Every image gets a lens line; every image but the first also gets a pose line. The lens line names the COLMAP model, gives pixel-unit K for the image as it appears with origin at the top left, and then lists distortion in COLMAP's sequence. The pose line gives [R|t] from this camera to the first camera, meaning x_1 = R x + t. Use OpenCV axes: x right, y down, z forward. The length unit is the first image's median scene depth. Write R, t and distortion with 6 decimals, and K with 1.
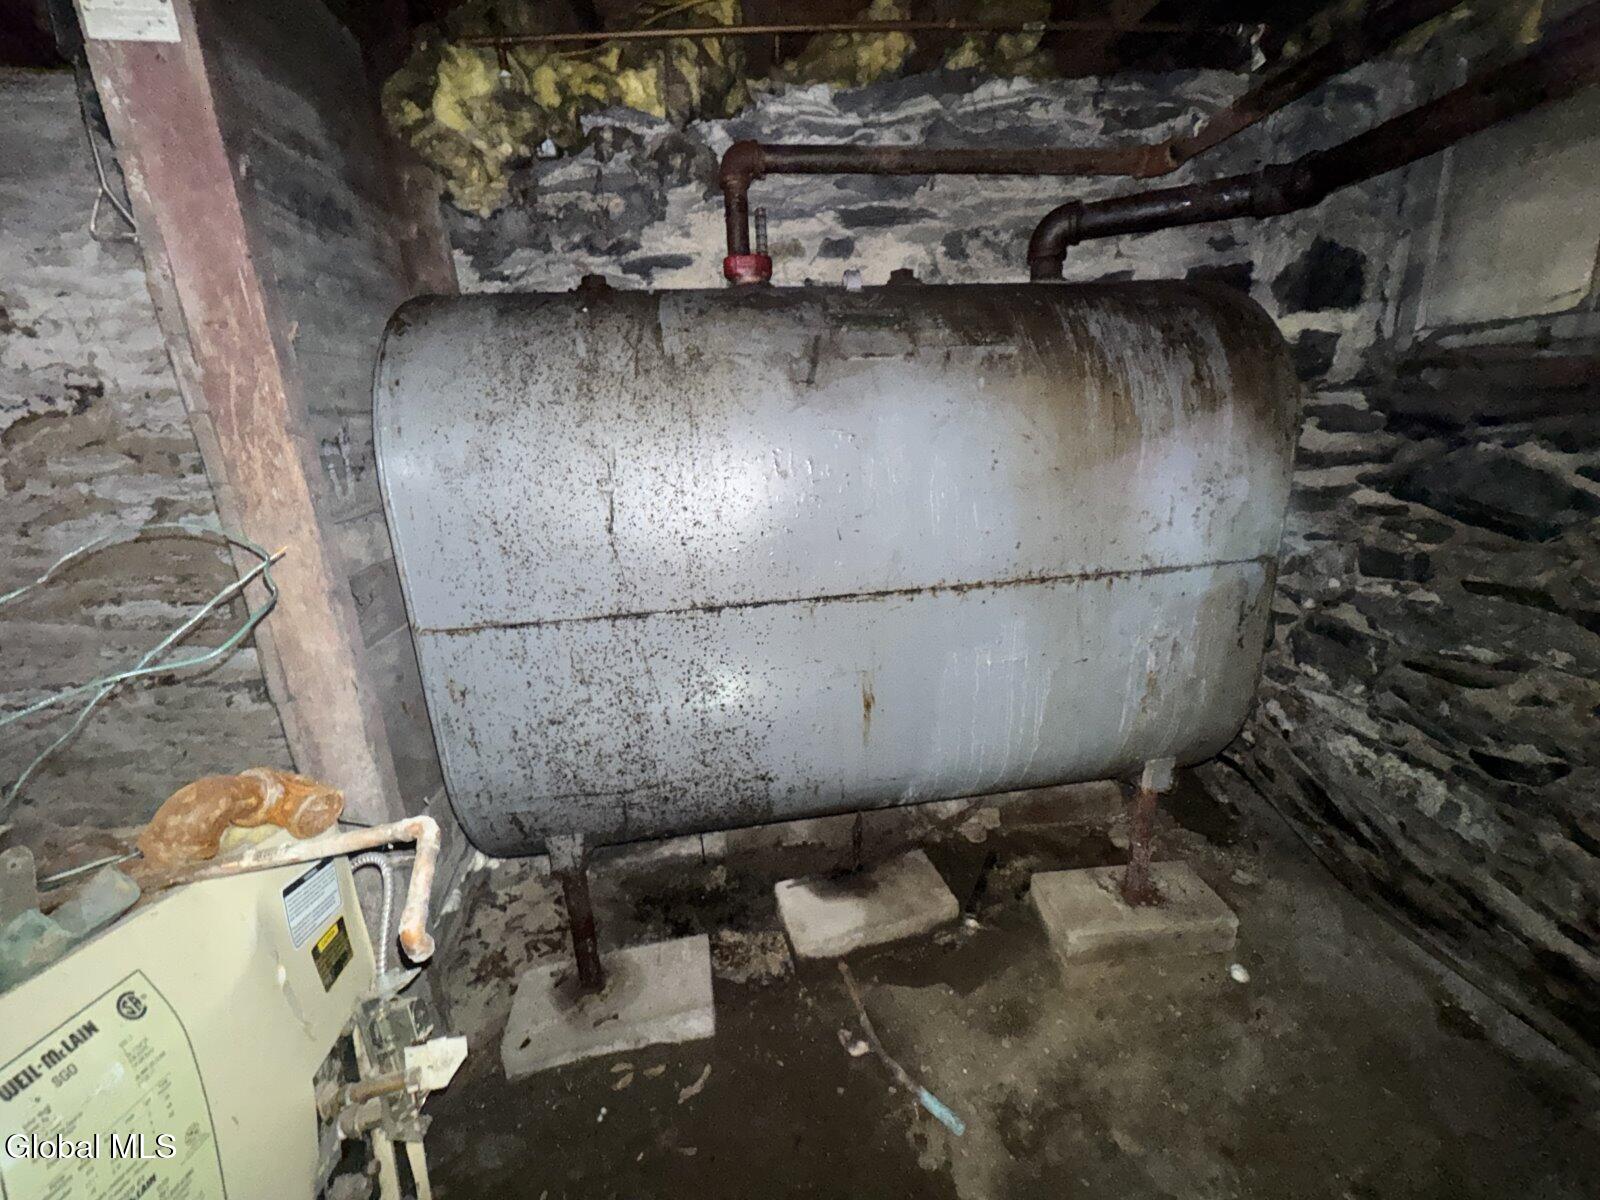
lens RADIAL K [[643.6, 0, 795.3], [0, 643.6, 602.1], [0, 0, 1]] dist [-0.001572, 0.000308]
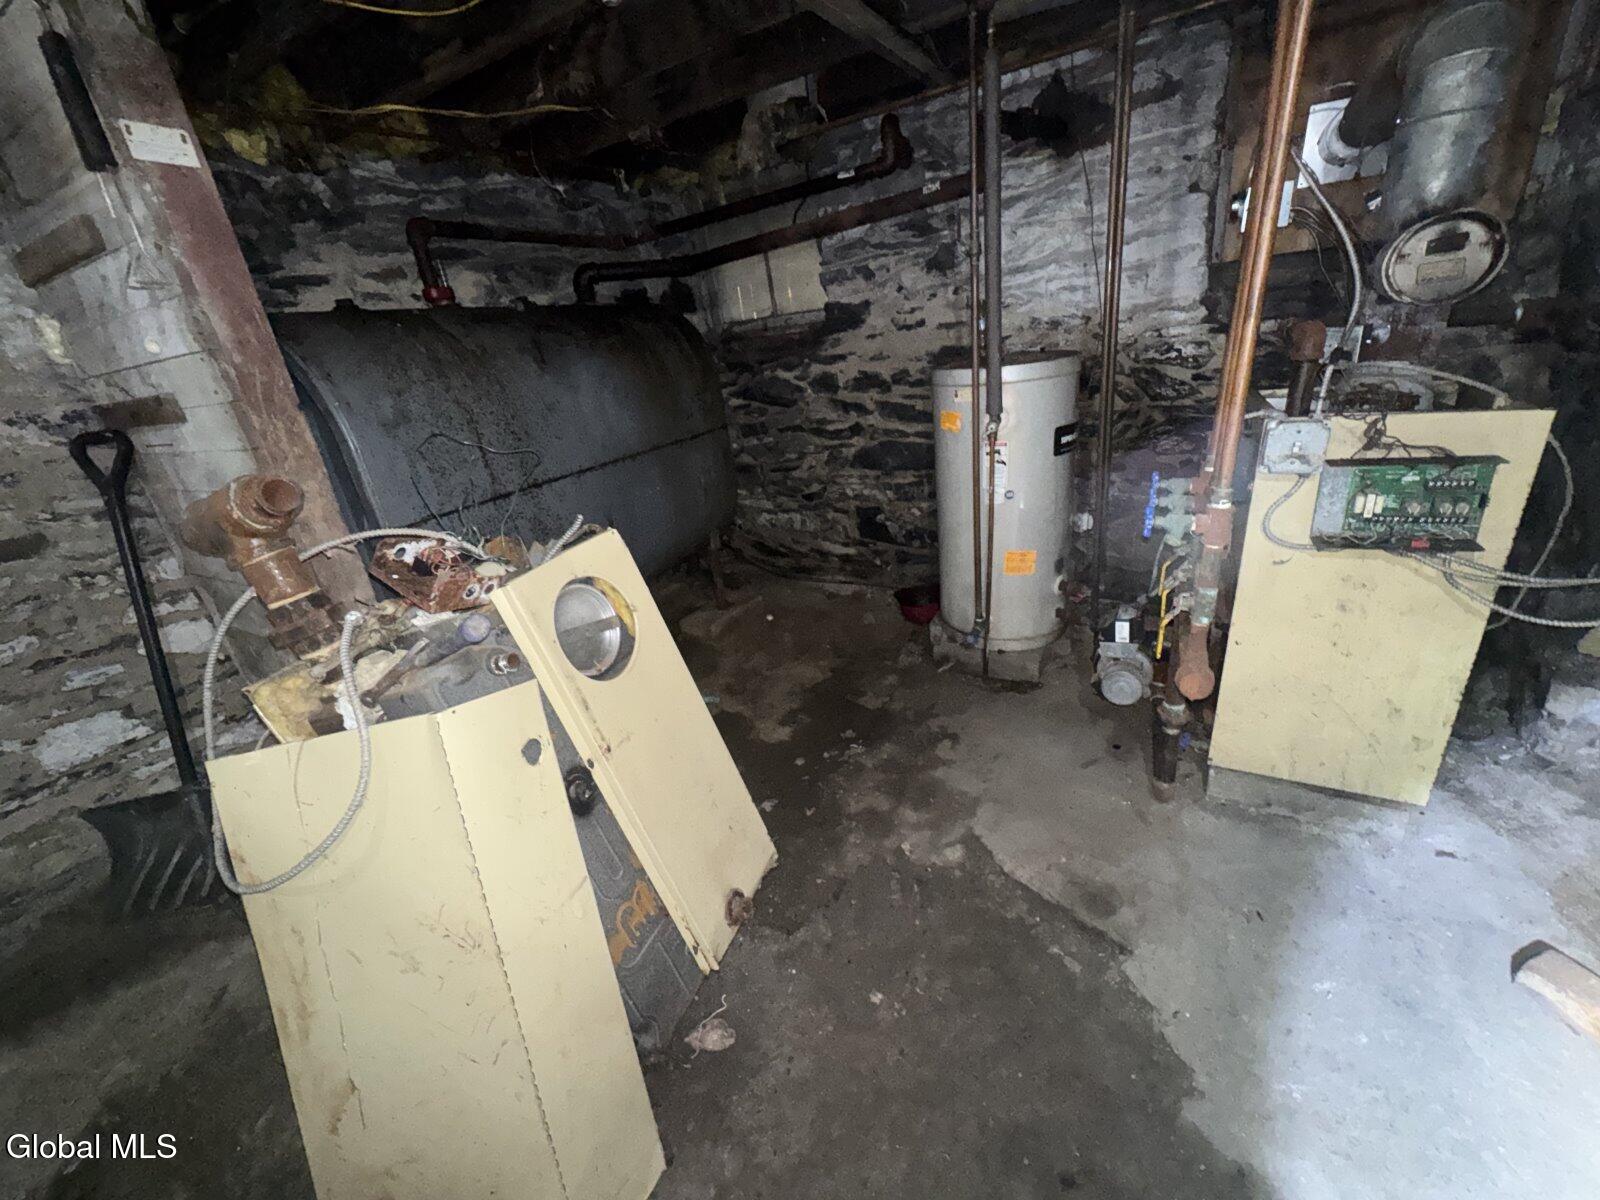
lens RADIAL K [[643.6, 0, 799.7], [0, 643.6, 598.3], [0, 0, 1]] dist [-0.001572, 0.000308]
pose [[0.597785, -0.327223, 0.731832, -0.966781], [0.312679, 0.935768, 0.163002, 0.210308], [-0.738164, 0.131389, 0.661704, -0.629456]]
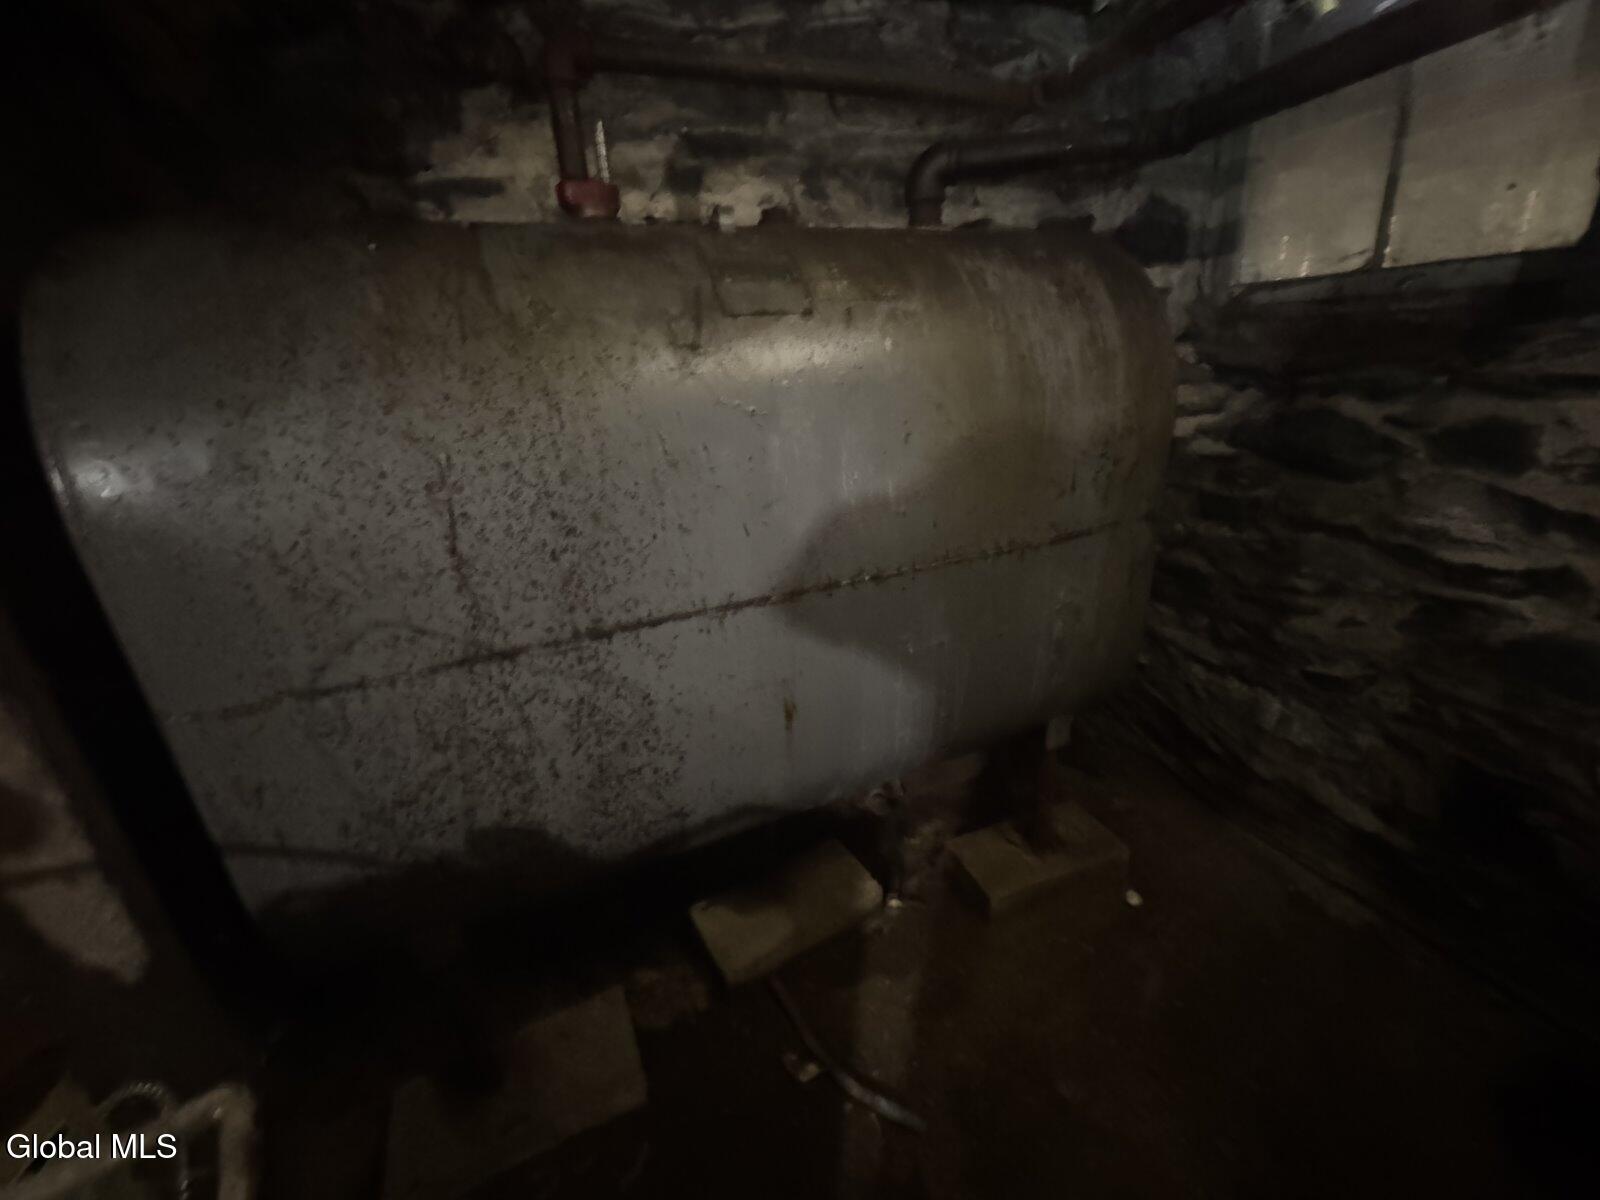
lens RADIAL K [[643.6, 0, 799.3], [0, 643.6, 601.3], [0, 0, 1]] dist [-0.001572, 0.000308]
pose [[0.965343, -0.105466, 0.238726, -0.065202], [0.089098, 0.992934, 0.078376, -0.061043], [-0.245305, -0.054390, 0.967919, 0.133973]]
